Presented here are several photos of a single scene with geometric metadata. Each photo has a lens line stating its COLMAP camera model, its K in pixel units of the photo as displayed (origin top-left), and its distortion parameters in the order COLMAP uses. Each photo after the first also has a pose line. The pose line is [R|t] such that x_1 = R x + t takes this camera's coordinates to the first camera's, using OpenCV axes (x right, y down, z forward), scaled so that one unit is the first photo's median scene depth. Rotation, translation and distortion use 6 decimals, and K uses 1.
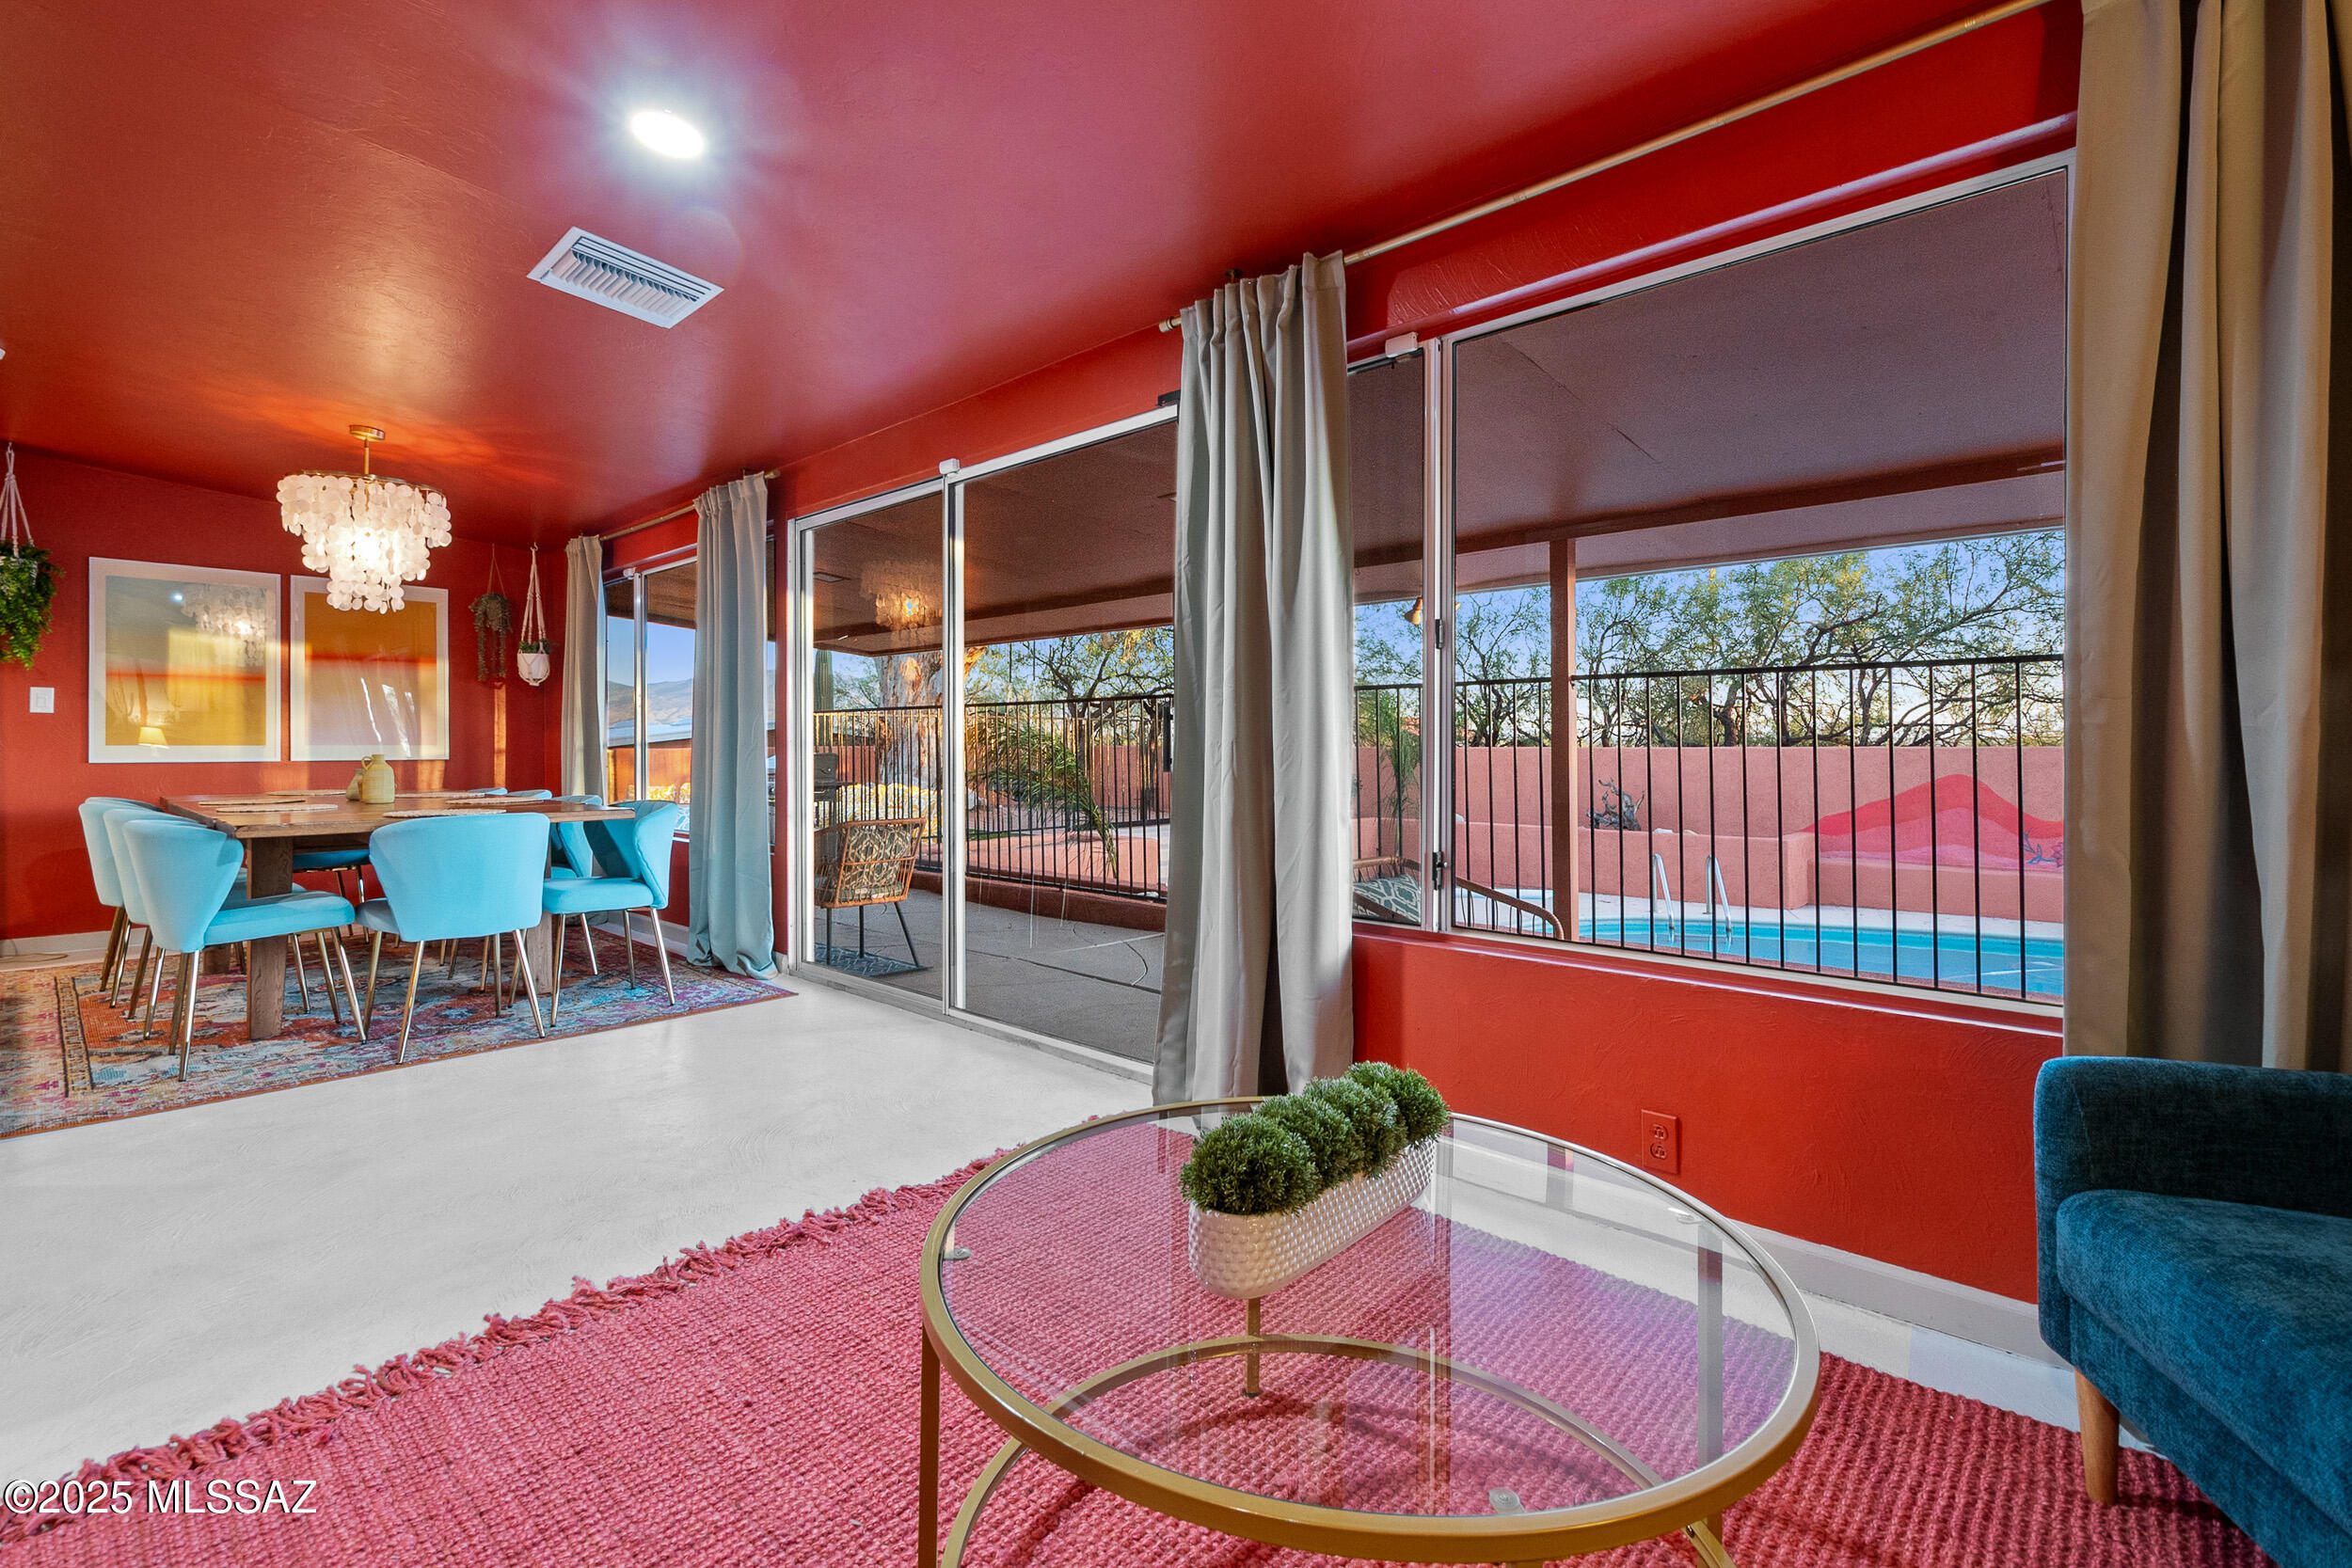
lens RADIAL K [[1047.9, 0, 1169.1], [0, 1047.9, 755.2], [0, 0, 1]] dist [0.018297, -0.007694]
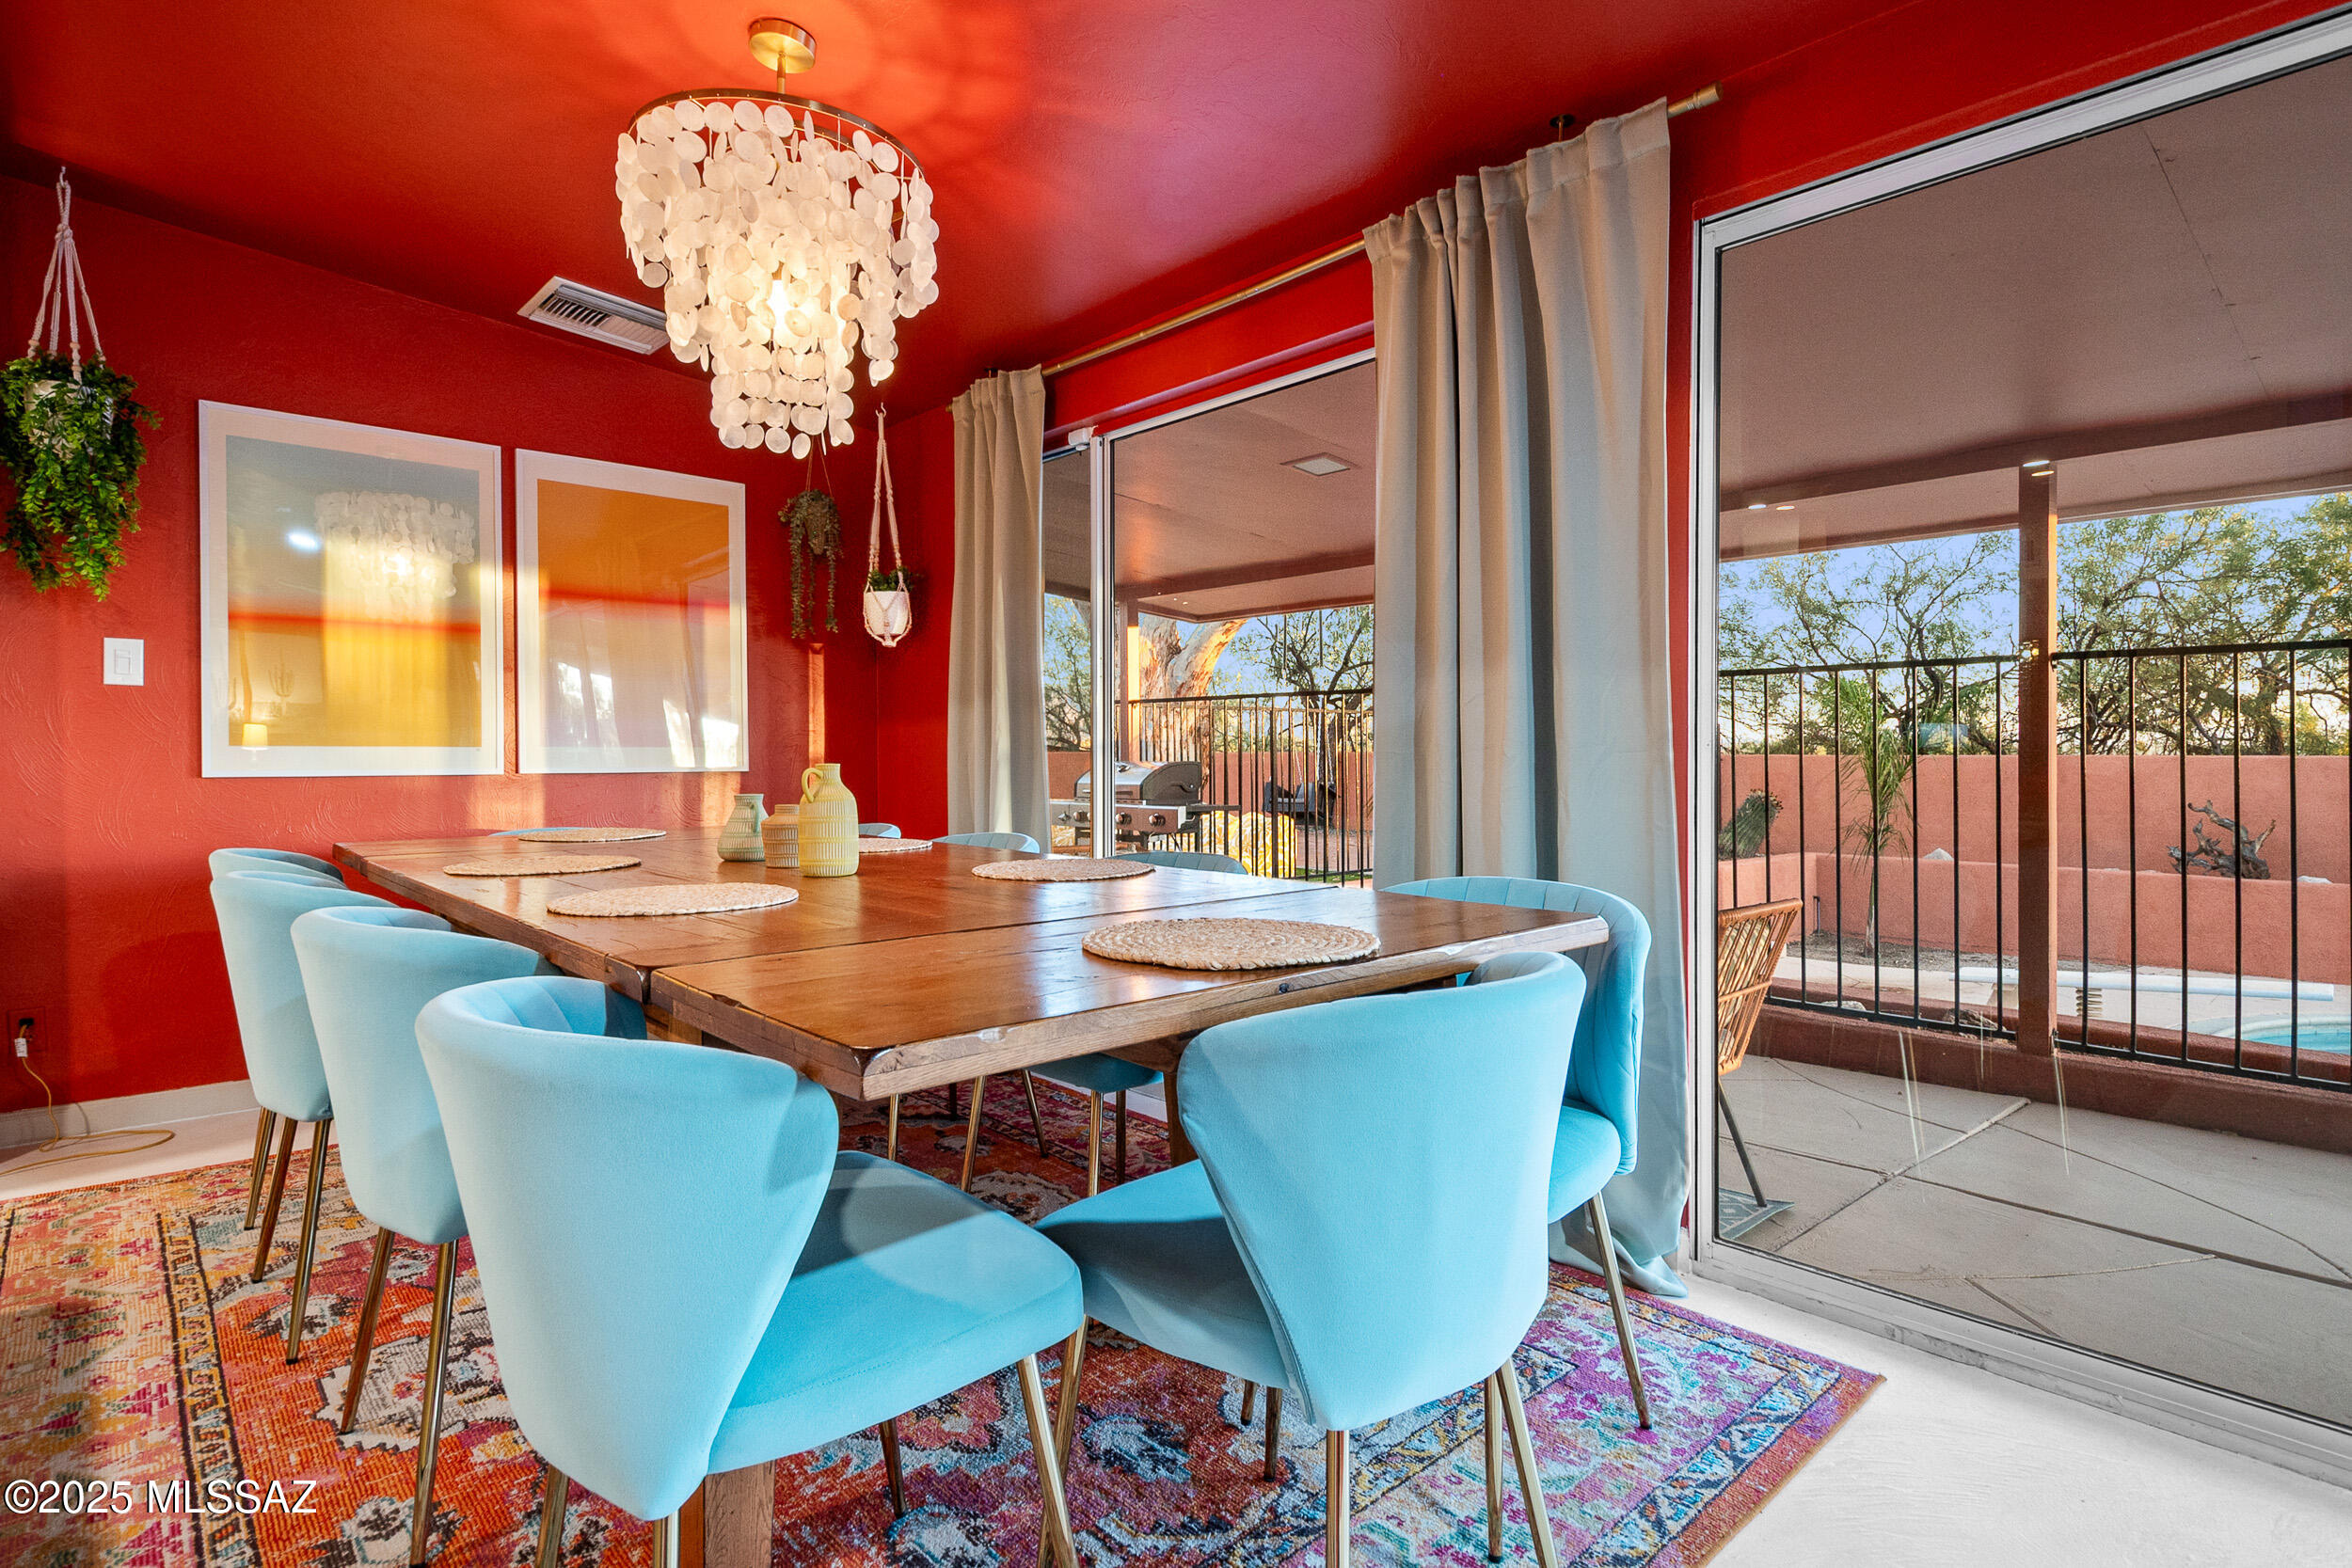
lens RADIAL K [[1194.5, 0, 1176.0], [0, 1194.5, 784.0], [0, 0, 1]] dist [0.028791, -0.020994]
pose [[0.995715, 0.003552, -0.092412, -0.421823], [-0.001973, 0.999851, 0.017169, -0.001421], [0.092459, -0.016913, 0.995573, 0.389255]]
